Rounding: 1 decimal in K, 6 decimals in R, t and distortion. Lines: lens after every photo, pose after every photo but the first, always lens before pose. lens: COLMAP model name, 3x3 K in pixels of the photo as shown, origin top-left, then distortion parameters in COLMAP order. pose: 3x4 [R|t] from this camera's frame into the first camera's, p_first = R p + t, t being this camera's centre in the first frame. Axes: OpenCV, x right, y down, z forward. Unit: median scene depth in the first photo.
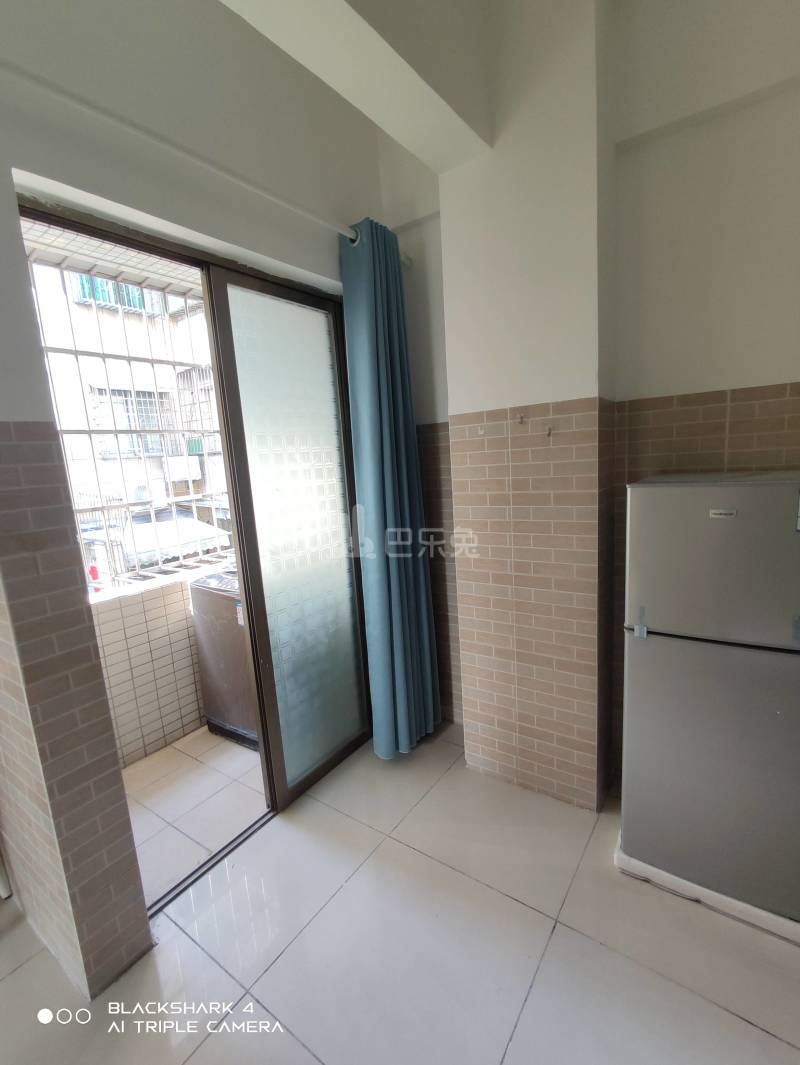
lens RADIAL K [[491.3, 0, 399.0], [0, 491.3, 538.5], [0, 0, 1]] dist [0.005192, 0.000174]
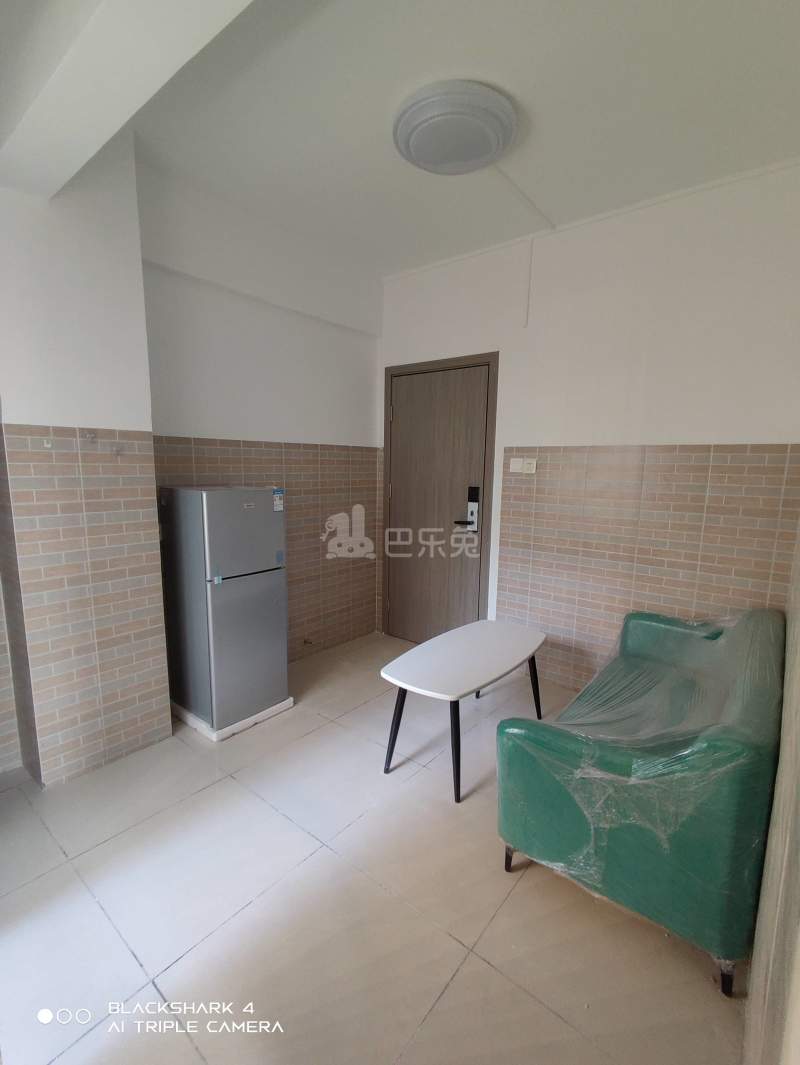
lens RADIAL K [[491.3, 0, 401.6], [0, 491.3, 530.2], [0, 0, 1]] dist [0.005192, 0.000174]
pose [[0.063626, -0.065710, 0.995808, -0.900725], [0.150427, 0.987061, 0.055521, 0.020789], [-0.986572, 0.146264, 0.072687, 0.208162]]
